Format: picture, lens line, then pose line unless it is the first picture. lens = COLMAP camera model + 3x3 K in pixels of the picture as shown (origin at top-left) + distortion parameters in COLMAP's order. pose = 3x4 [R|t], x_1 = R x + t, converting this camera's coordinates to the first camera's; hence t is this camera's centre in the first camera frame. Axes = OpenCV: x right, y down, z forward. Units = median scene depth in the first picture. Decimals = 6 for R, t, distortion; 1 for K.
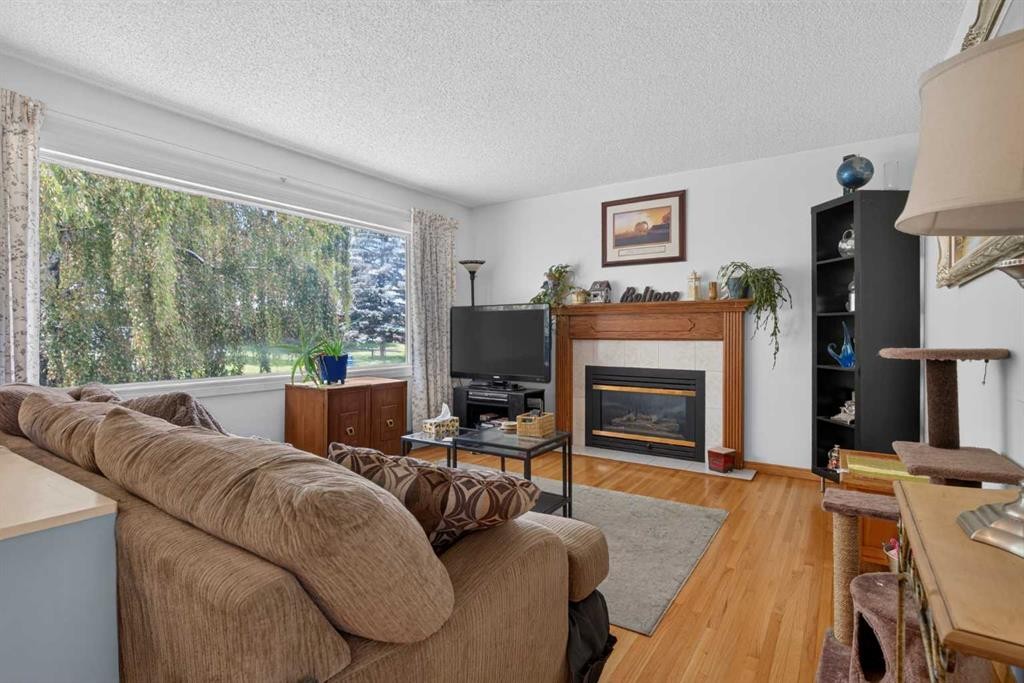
lens RADIAL K [[501.6, 0, 511.9], [0, 501.6, 334.6], [0, 0, 1]] dist [-0.001678, 0.002187]
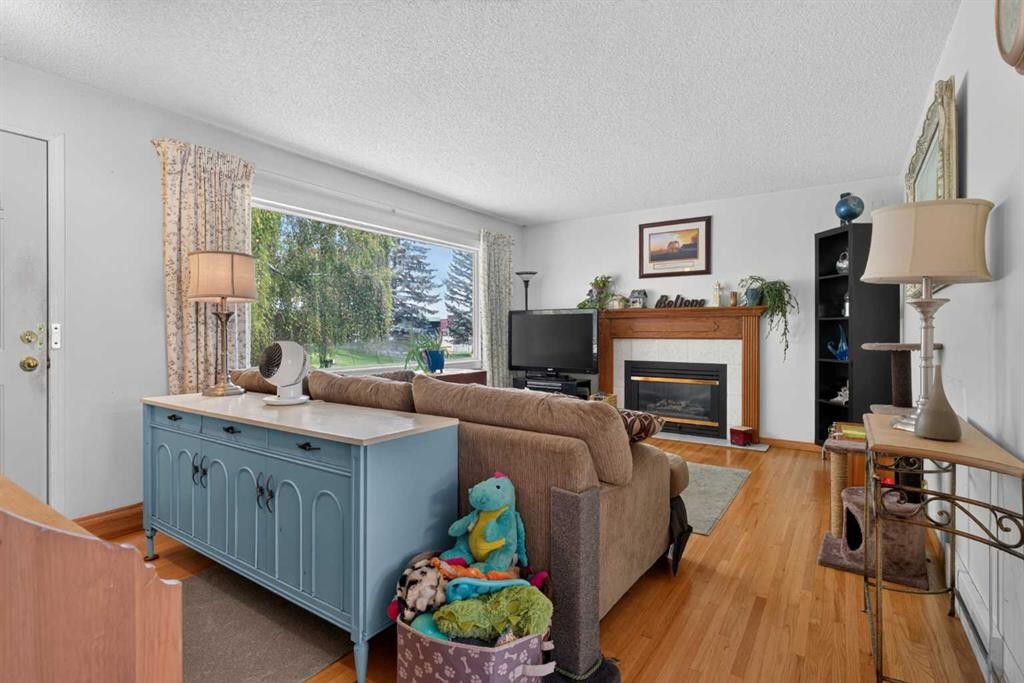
lens RADIAL K [[501.6, 0, 506.9], [0, 501.6, 335.5], [0, 0, 1]] dist [-0.001678, 0.002187]
pose [[0.999971, 0.002601, -0.007115, -0.145430], [-0.002593, 0.999996, 0.001155, 0.002254], [0.007118, -0.001136, 0.999974, -0.231160]]
